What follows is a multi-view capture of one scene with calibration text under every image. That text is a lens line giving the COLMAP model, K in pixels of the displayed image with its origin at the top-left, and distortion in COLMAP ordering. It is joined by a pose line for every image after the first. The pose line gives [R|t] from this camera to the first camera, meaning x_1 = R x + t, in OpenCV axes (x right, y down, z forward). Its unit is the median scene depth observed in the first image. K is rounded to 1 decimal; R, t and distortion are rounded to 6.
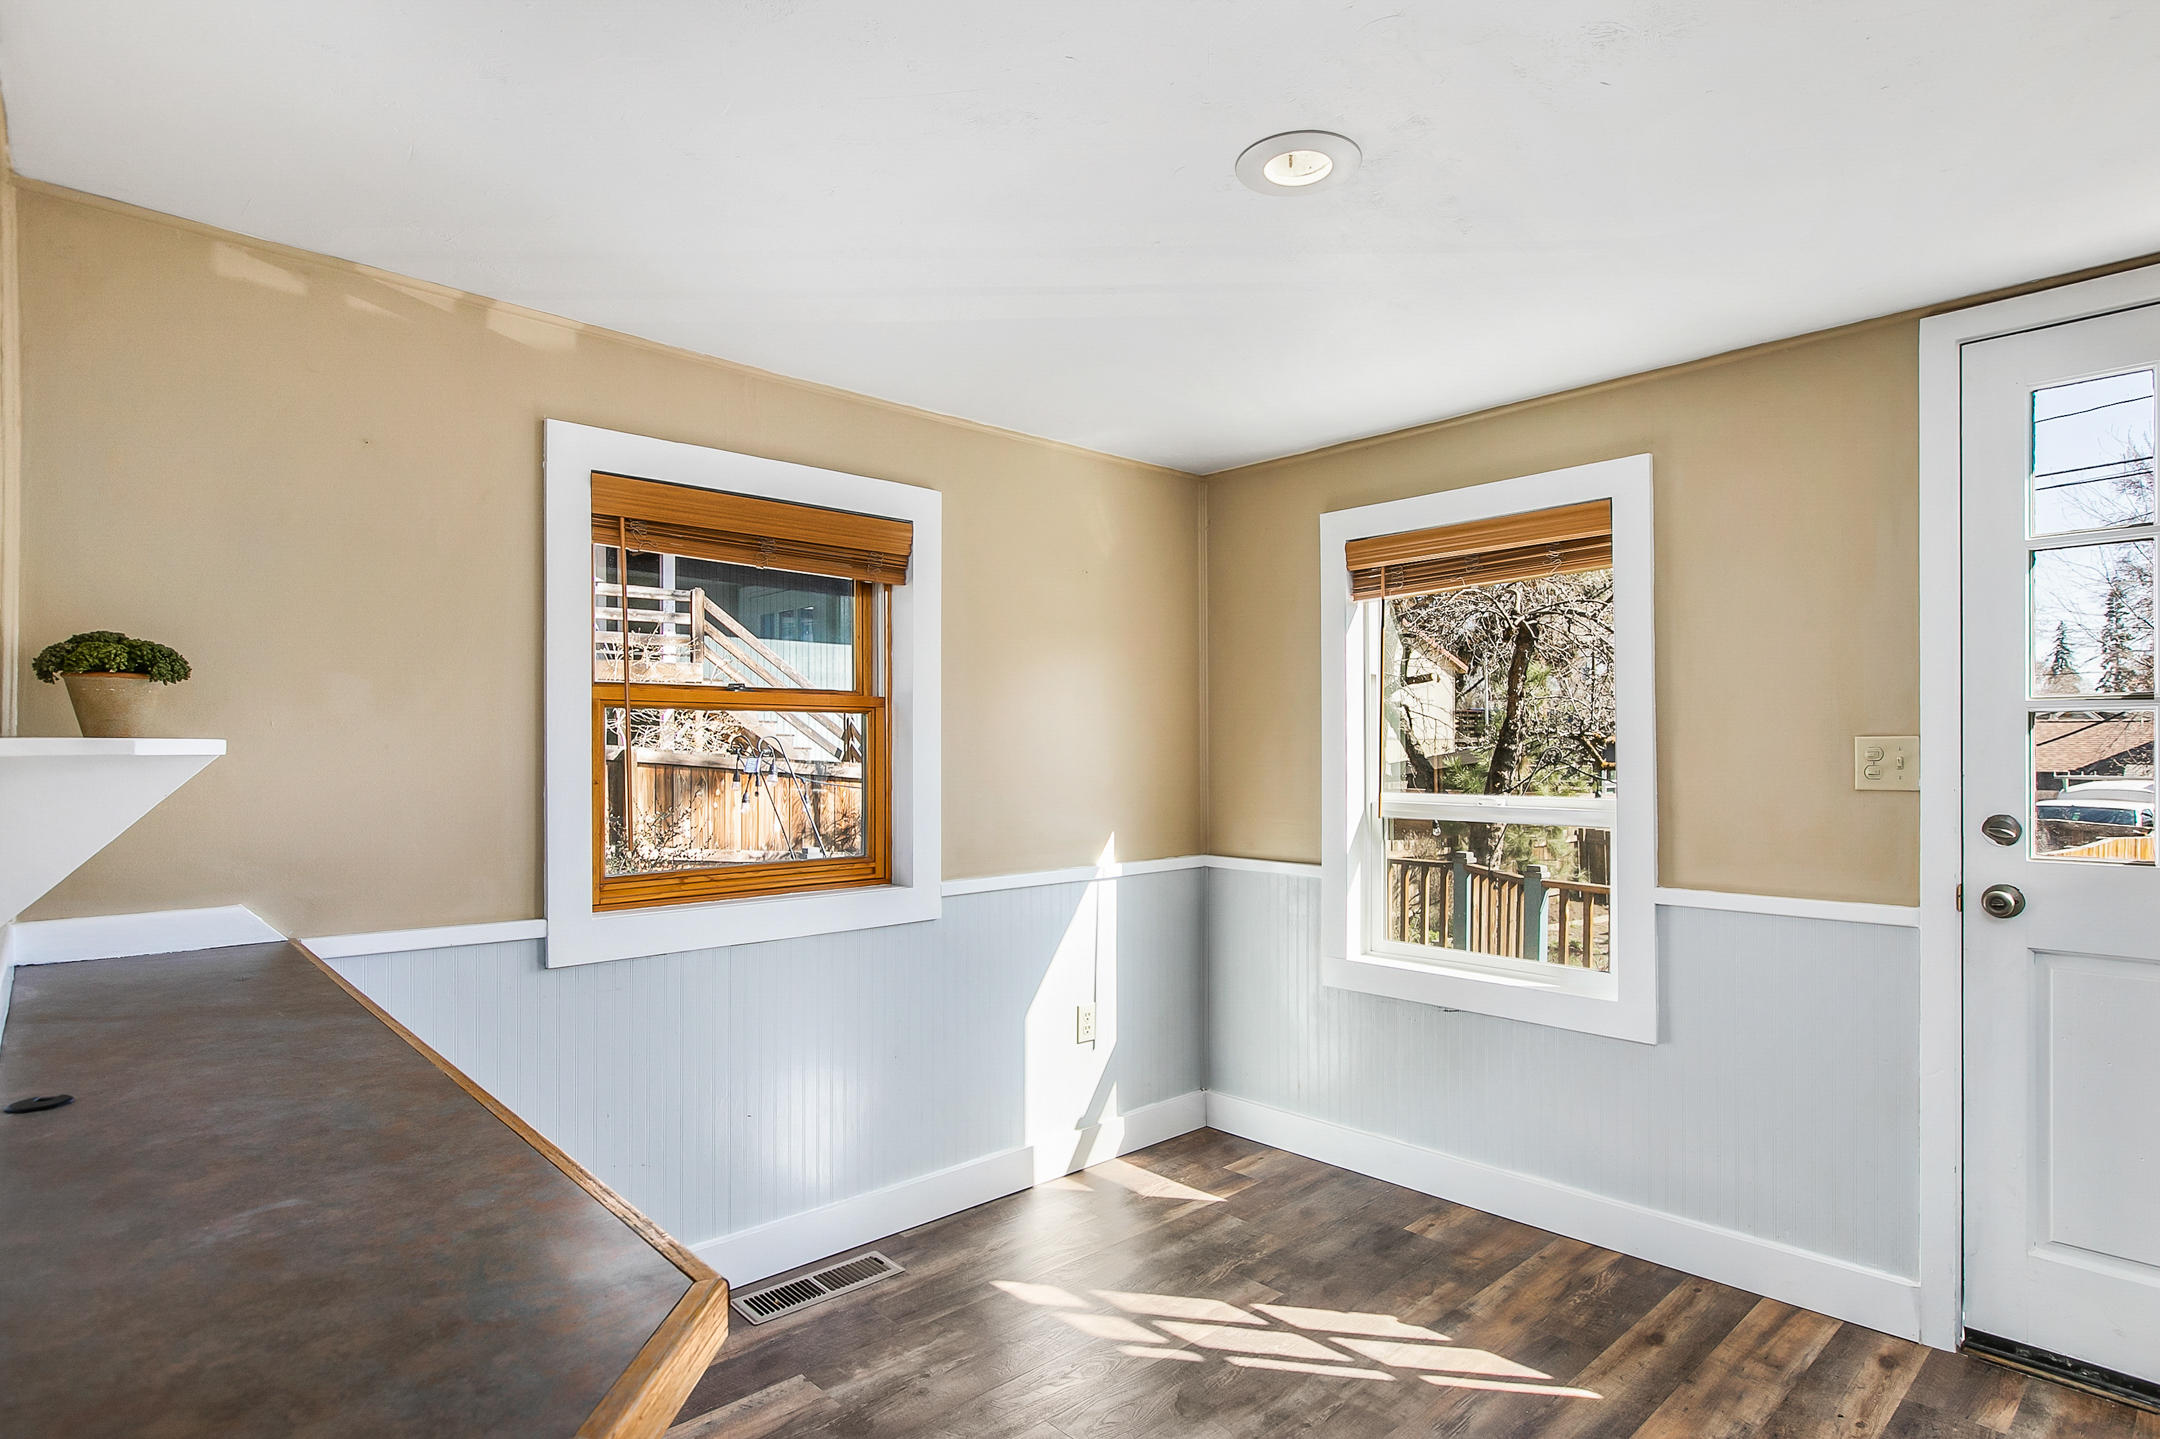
lens RADIAL K [[1128.7, 0, 1080.3], [0, 1128.7, 738.1], [0, 0, 1]] dist [-0.000606, 0.001746]
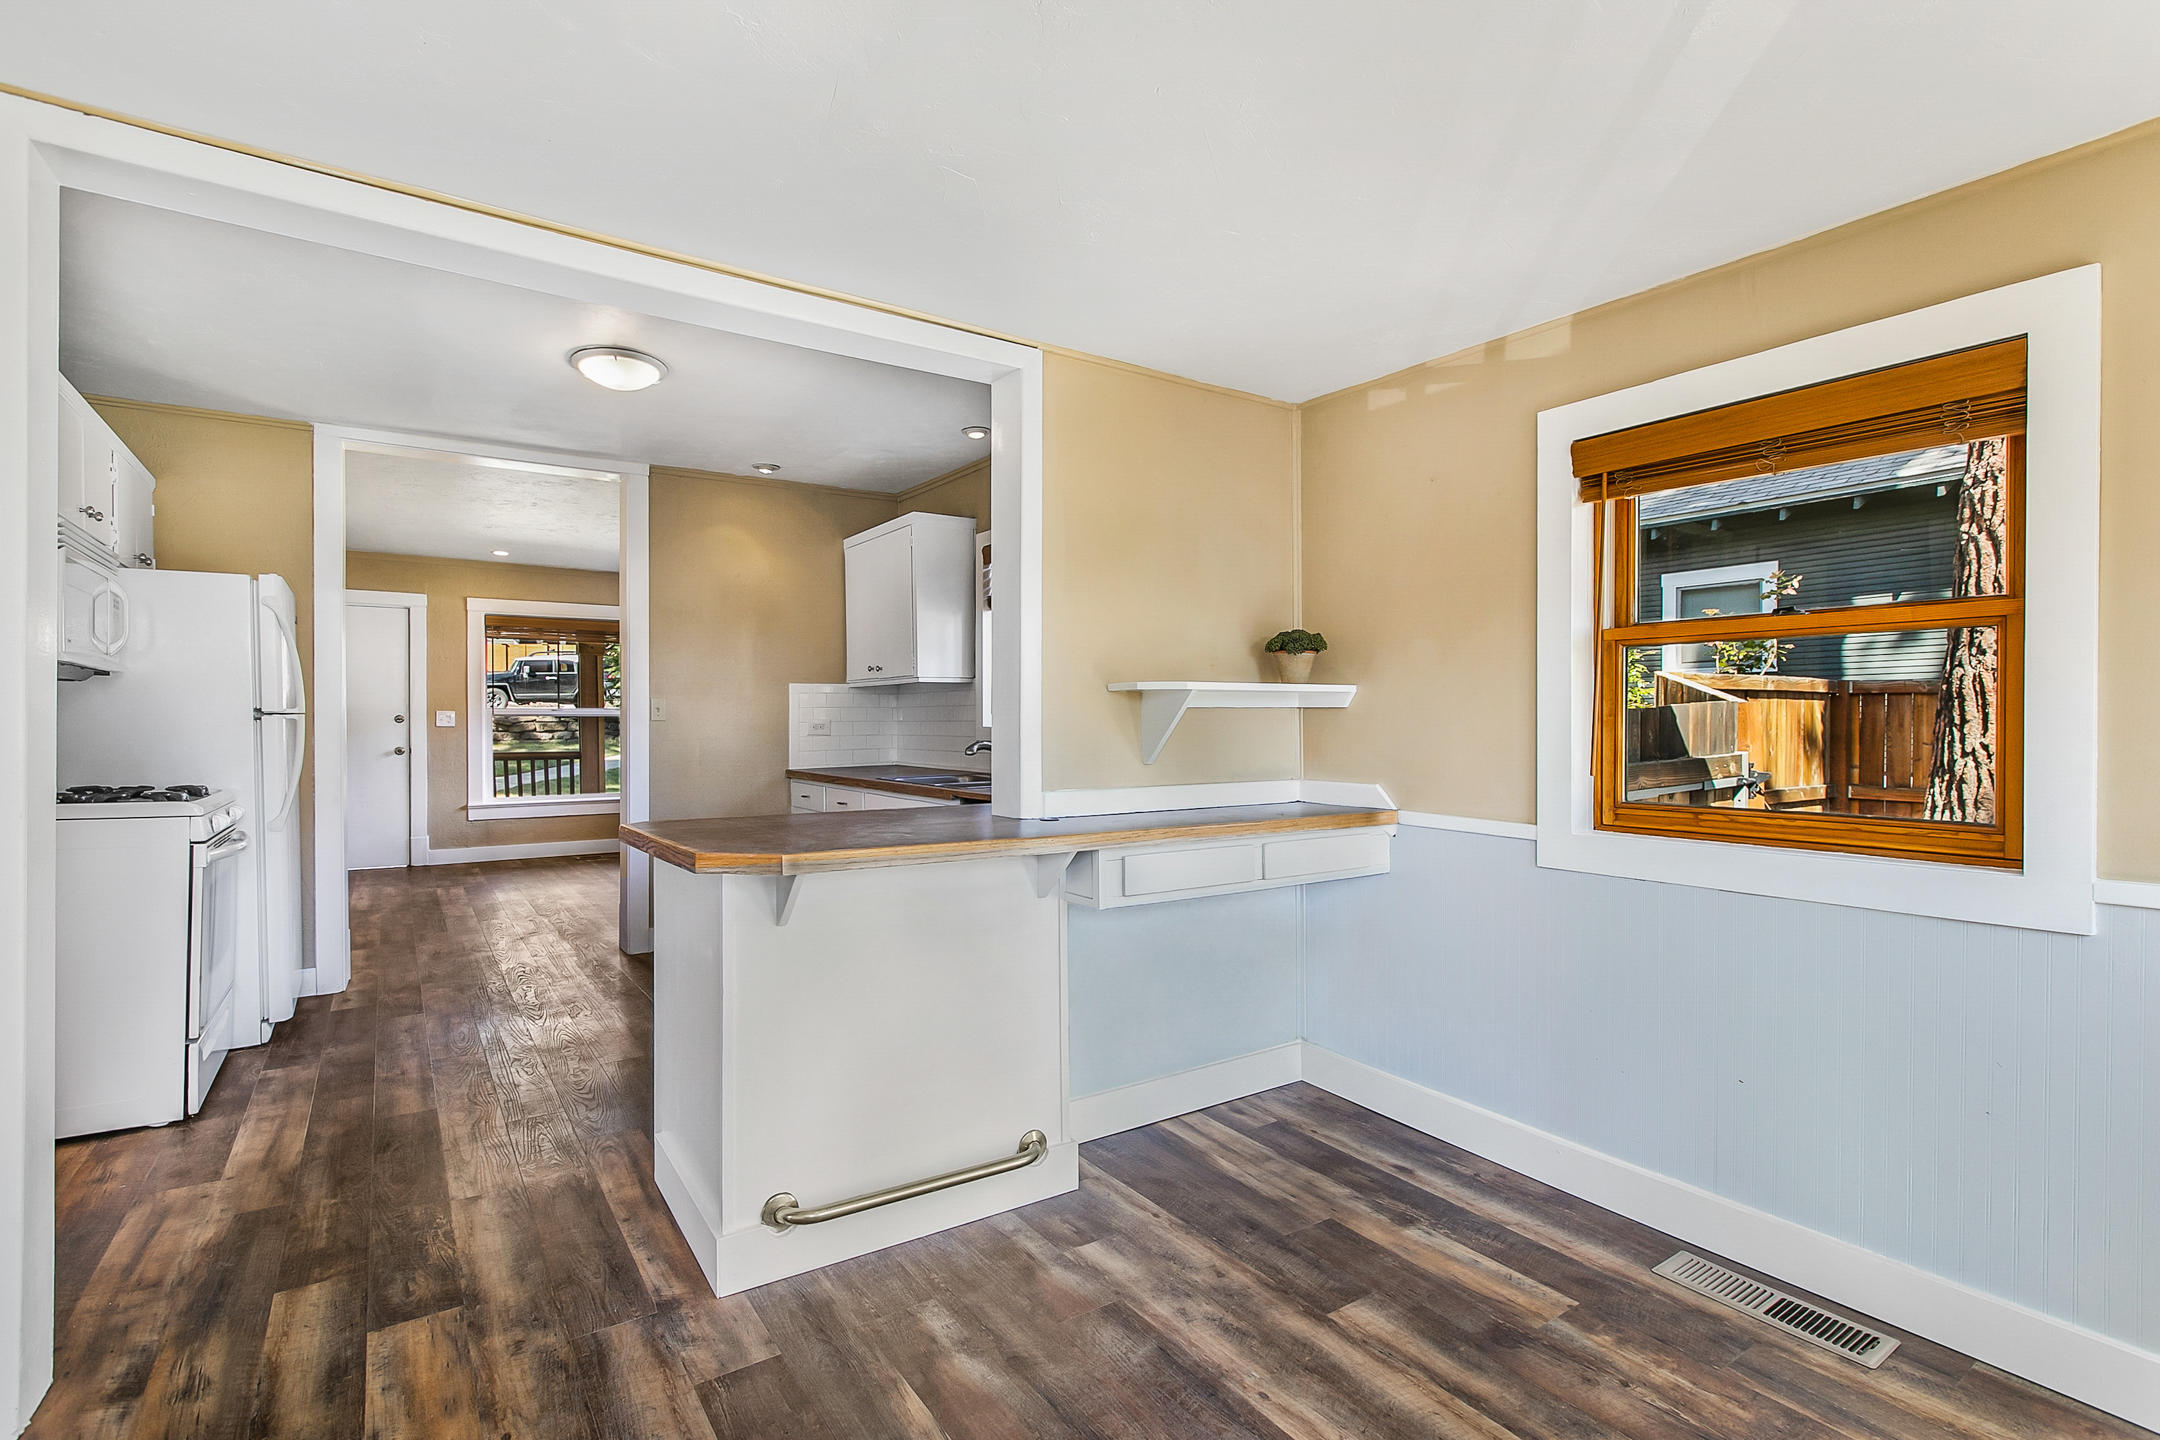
lens RADIAL K [[994.8, 0, 1081.6], [0, 994.8, 726.3], [0, 0, 1]] dist [0.000052, -0.000228]
pose [[-0.132532, 0.002062, -0.991177, 1.902548], [0.001660, 0.999997, 0.001859, 0.147520], [0.991177, -0.001399, -0.132535, 1.909682]]
